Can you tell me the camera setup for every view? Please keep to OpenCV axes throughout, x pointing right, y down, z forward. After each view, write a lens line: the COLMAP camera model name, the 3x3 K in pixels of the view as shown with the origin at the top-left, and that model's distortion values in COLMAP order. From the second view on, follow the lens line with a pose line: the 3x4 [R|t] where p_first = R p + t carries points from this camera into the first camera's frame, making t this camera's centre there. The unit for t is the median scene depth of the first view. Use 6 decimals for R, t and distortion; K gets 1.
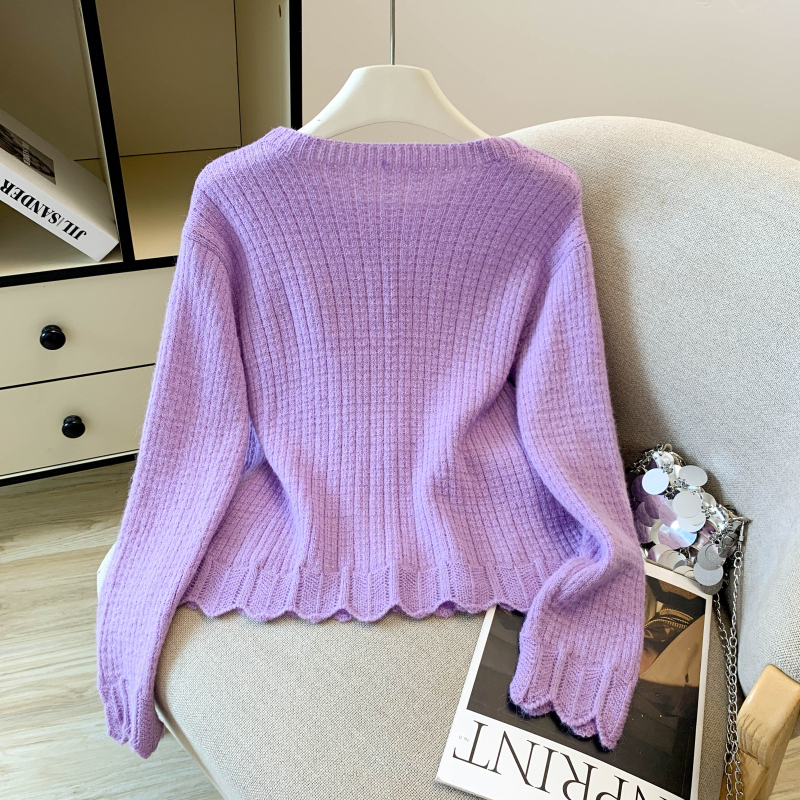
lens RADIAL K [[841.4, 0, 400.3], [0, 841.4, 396.2], [0, 0, 1]] dist [0.009047, 0.000000]
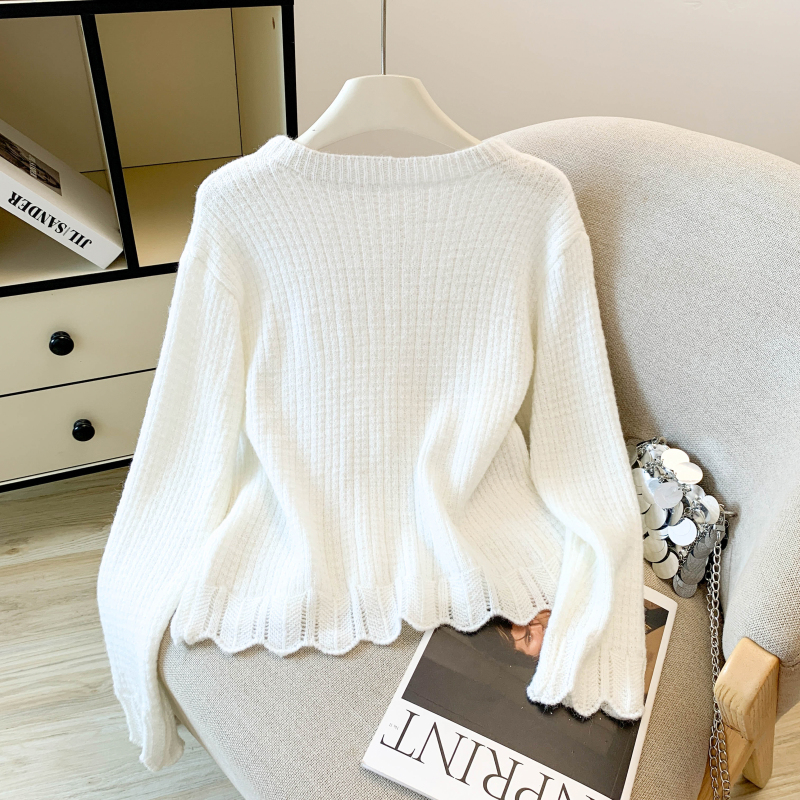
lens RADIAL K [[841.4, 0, 400.4], [0, 841.4, 399.0], [0, 0, 1]] dist [0.009047, 0.000000]
pose [[0.999685, -0.018857, -0.016545, 0.021409], [0.018770, 0.999809, -0.005367, 0.013042], [0.016643, 0.005055, 0.999849, -0.030103]]
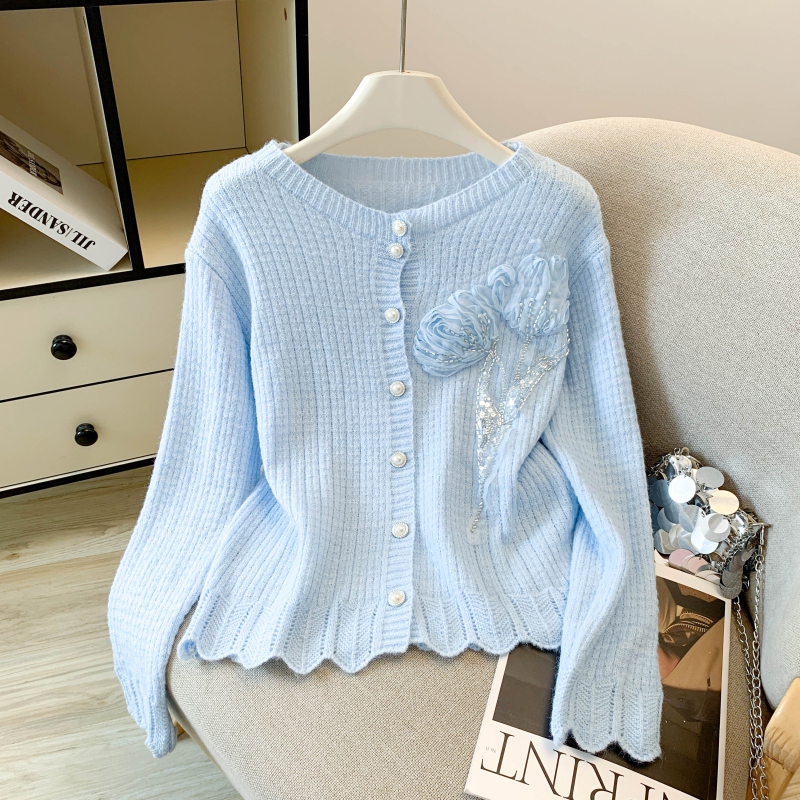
lens RADIAL K [[841.4, 0, 401.0], [0, 841.4, 398.9], [0, 0, 1]] dist [0.009047, 0.000000]
pose [[0.999798, -0.020045, 0.001569, -0.018251], [0.019999, 0.999481, 0.025265, -0.029011], [-0.002074, -0.025228, 0.999680, 0.001476]]
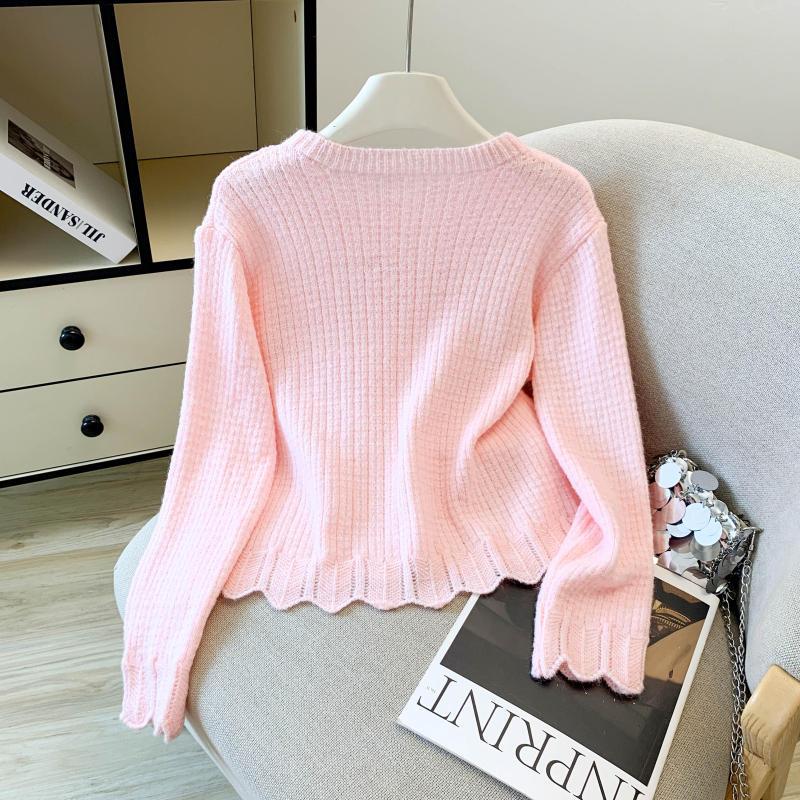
lens RADIAL K [[841.4, 0, 399.5], [0, 841.4, 398.9], [0, 0, 1]] dist [0.009047, 0.000000]
pose [[0.999736, 0.003779, -0.022682, 0.007352], [-0.003726, 0.999990, 0.002389, -0.000283], [0.022691, -0.002304, 0.999740, -0.010660]]
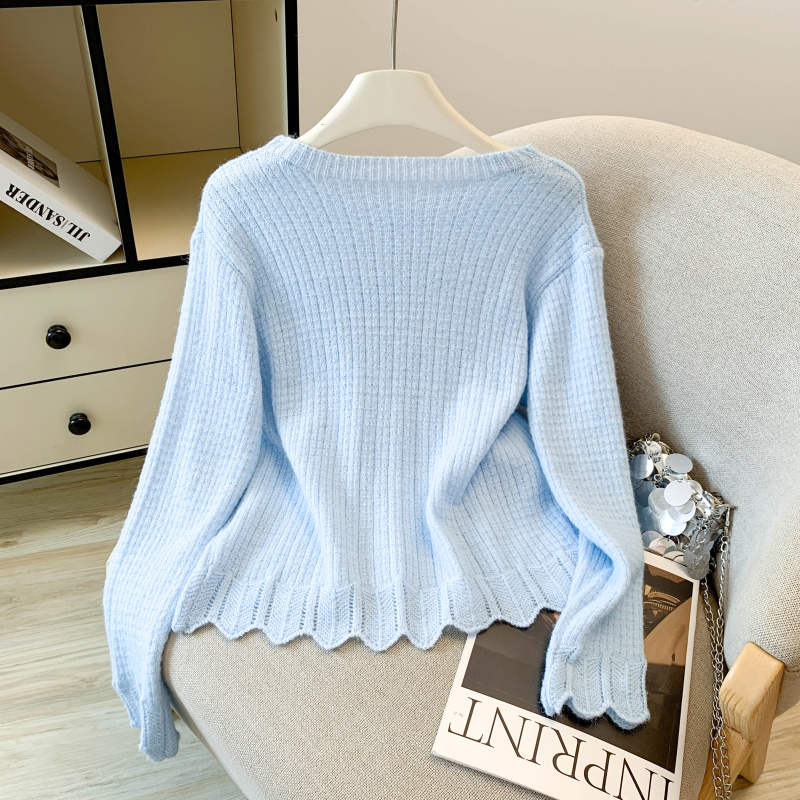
lens RADIAL K [[841.4, 0, 400.4], [0, 841.4, 400.0], [0, 0, 1]] dist [0.009047, 0.000000]
pose [[0.999943, -0.010679, -0.000895, 0.004160], [0.010688, 0.999889, 0.010404, 0.000835], [0.000784, -0.010413, 0.999945, -0.028445]]
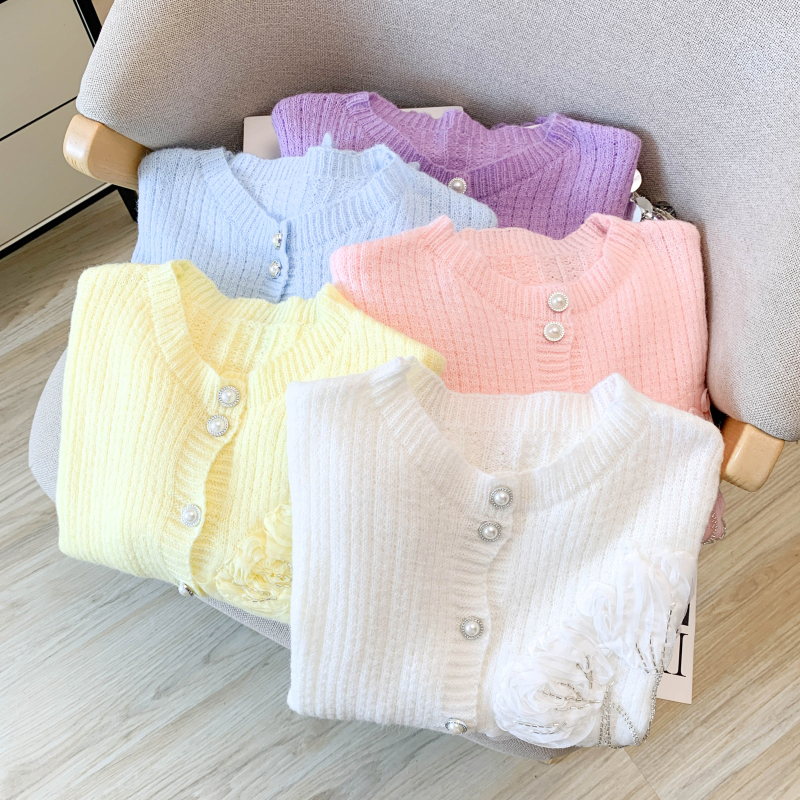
lens RADIAL K [[841.4, 0, 395.7], [0, 841.4, 399.0], [0, 0, 1]] dist [0.009047, 0.000000]
pose [[0.950606, -0.305716, 0.053728, -0.005168], [0.239461, 0.832418, 0.499739, -0.187376], [-0.197502, -0.462189, 0.864508, 0.134647]]
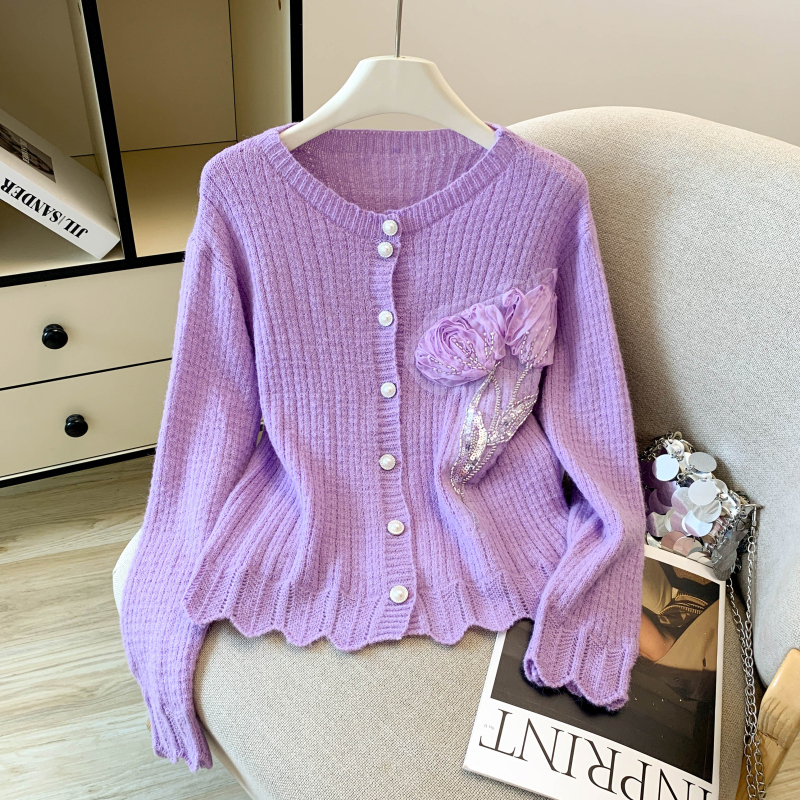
lens RADIAL K [[841.4, 0, 400.0], [0, 841.4, 397.4], [0, 0, 1]] dist [0.009047, 0.000000]
pose [[0.999604, -0.019731, 0.020084, -0.030366], [0.019442, 0.999706, 0.014491, -0.005154], [-0.020364, -0.014095, 0.999693, -0.002153]]
